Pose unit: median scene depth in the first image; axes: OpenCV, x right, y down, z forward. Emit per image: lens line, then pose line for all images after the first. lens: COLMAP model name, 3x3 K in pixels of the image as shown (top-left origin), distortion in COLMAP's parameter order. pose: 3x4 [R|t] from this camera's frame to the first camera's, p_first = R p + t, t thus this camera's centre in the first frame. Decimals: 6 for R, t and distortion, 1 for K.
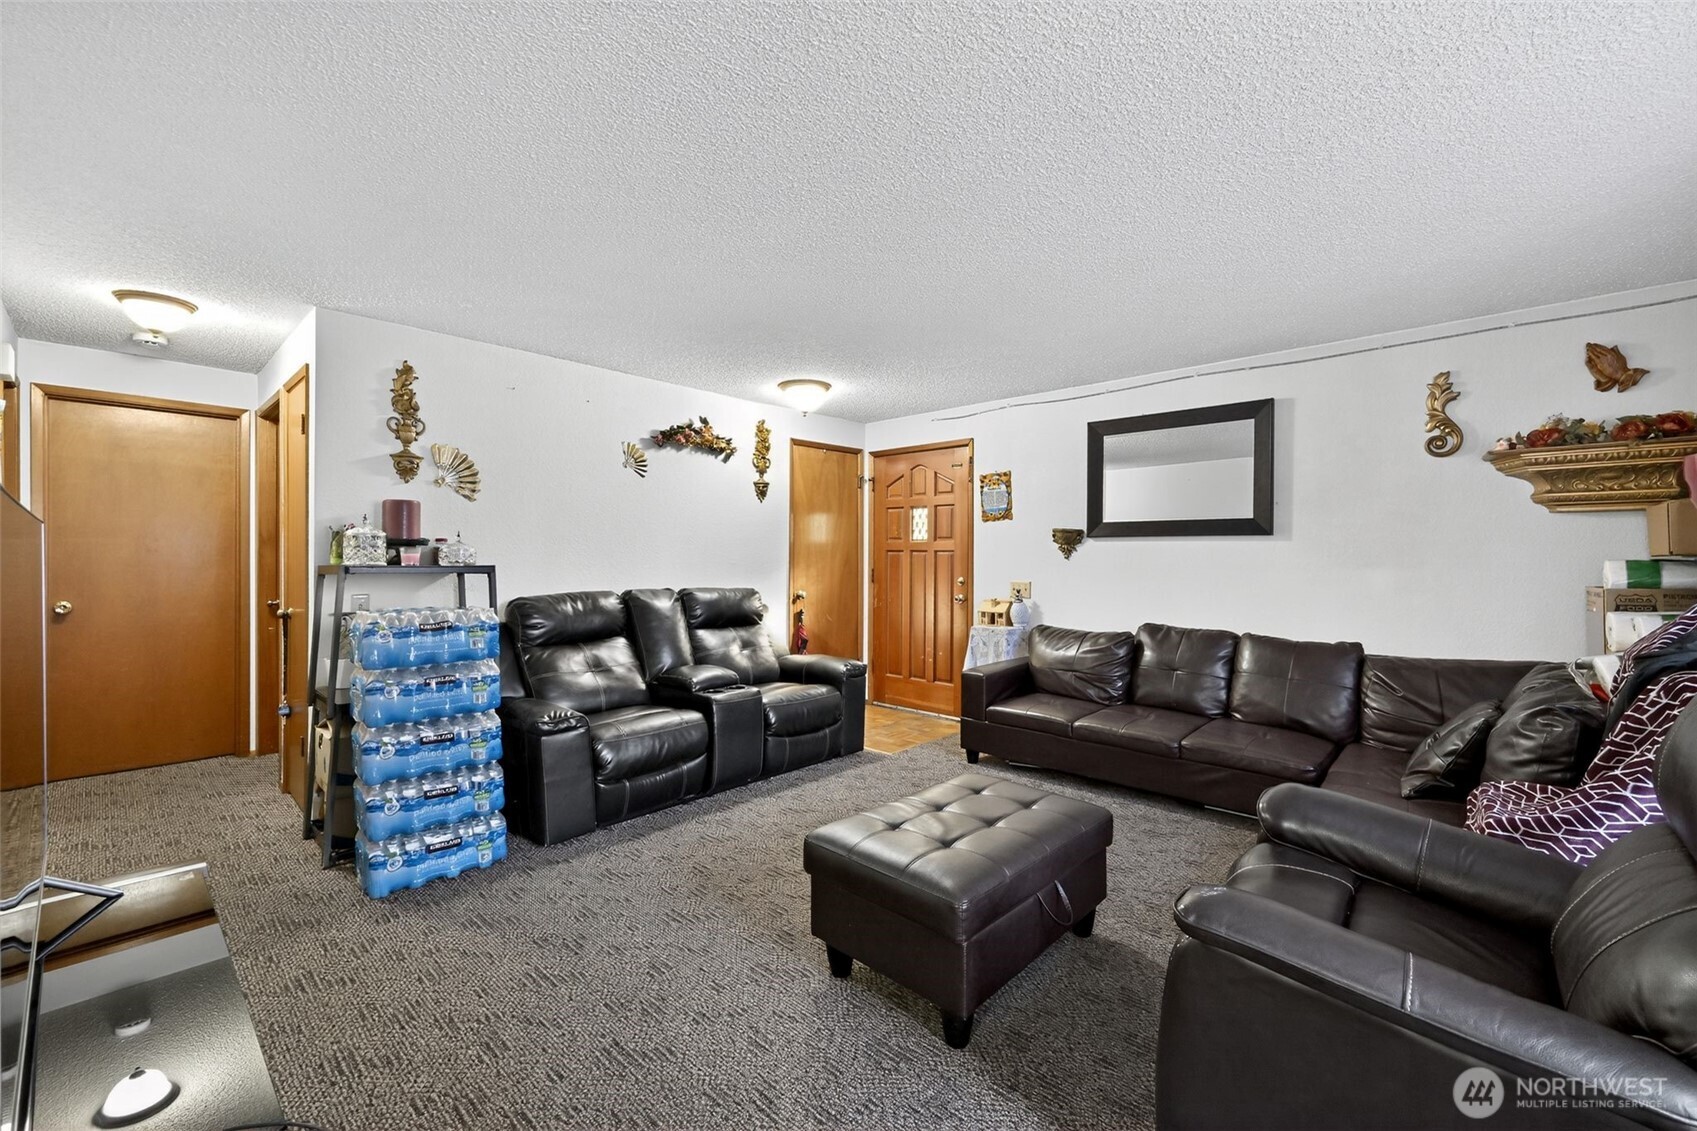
lens RADIAL K [[691.3, 0, 849.3], [0, 691.3, 549.6], [0, 0, 1]] dist [-0.001281, -0.000149]
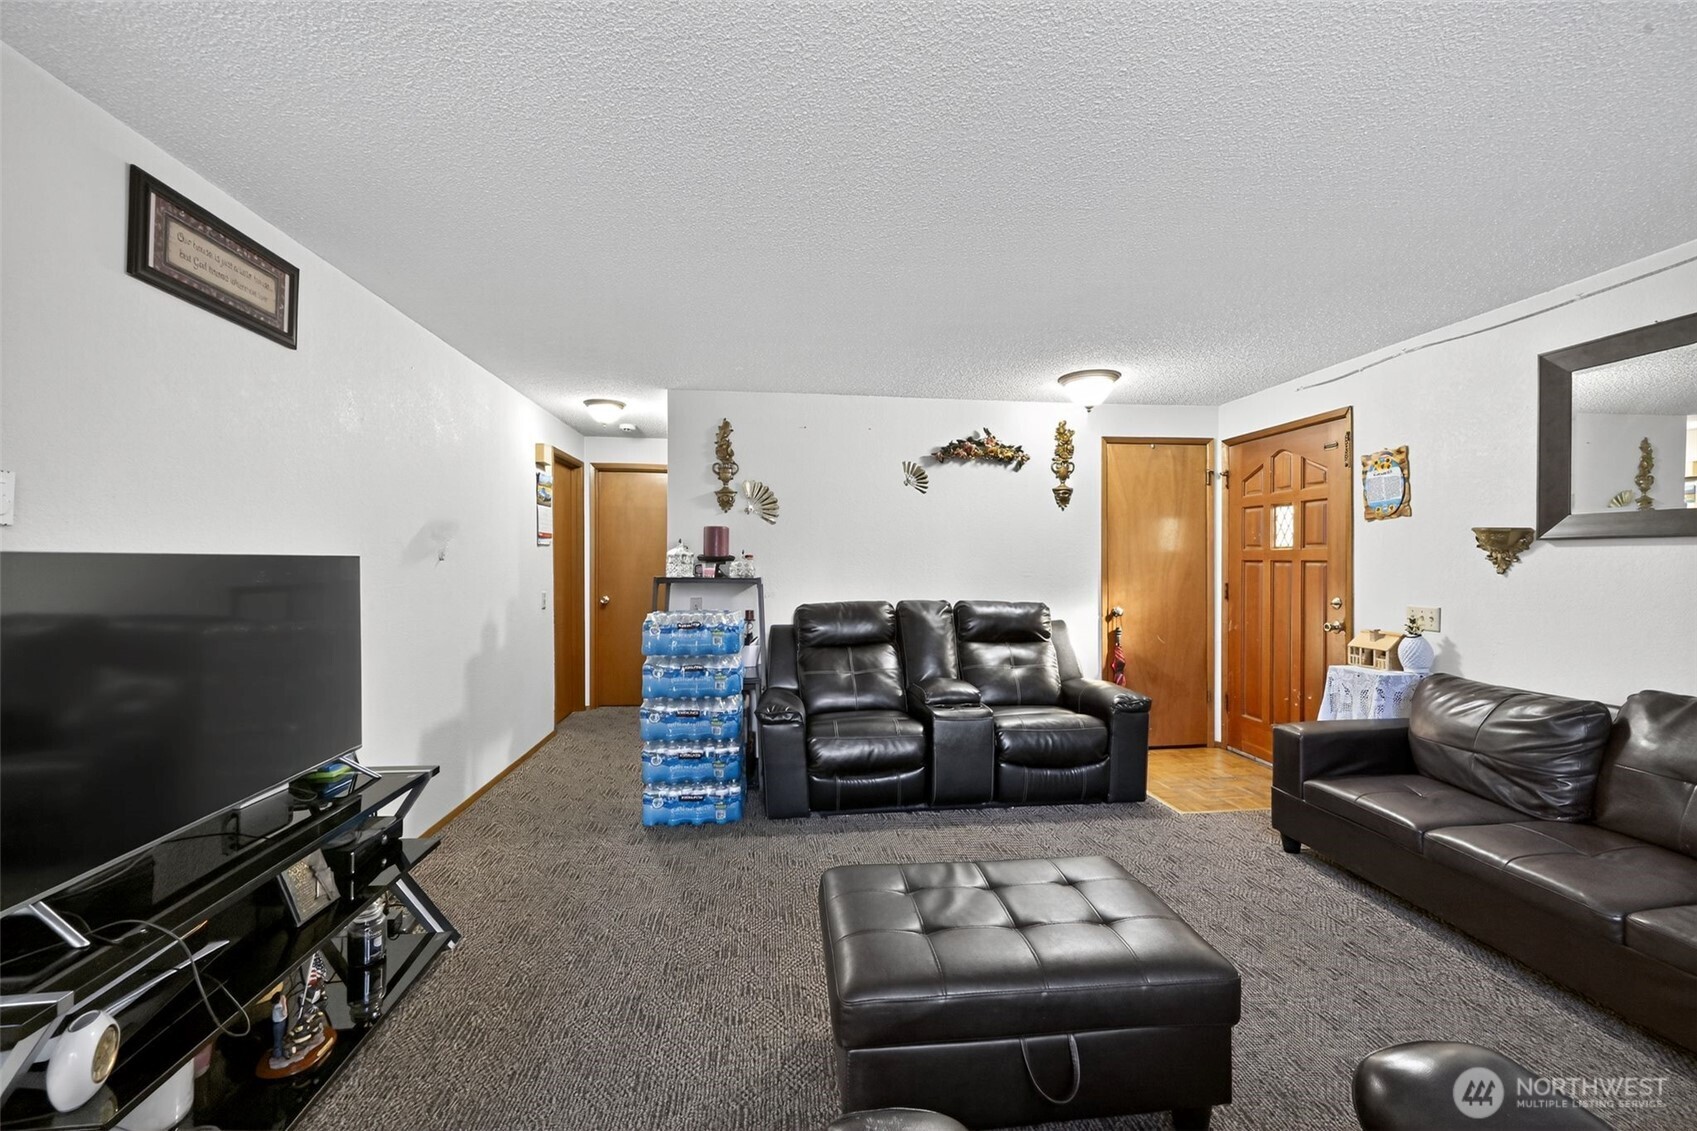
lens RADIAL K [[664.8, 0, 848.4], [0, 664.8, 556.9], [0, 0, 1]] dist [-0.002169, 0.000219]
pose [[0.766664, -0.007904, -0.642000, 0.255048], [0.008671, 0.999960, -0.001955, -0.007101], [0.641990, -0.004068, 0.766702, 0.147782]]
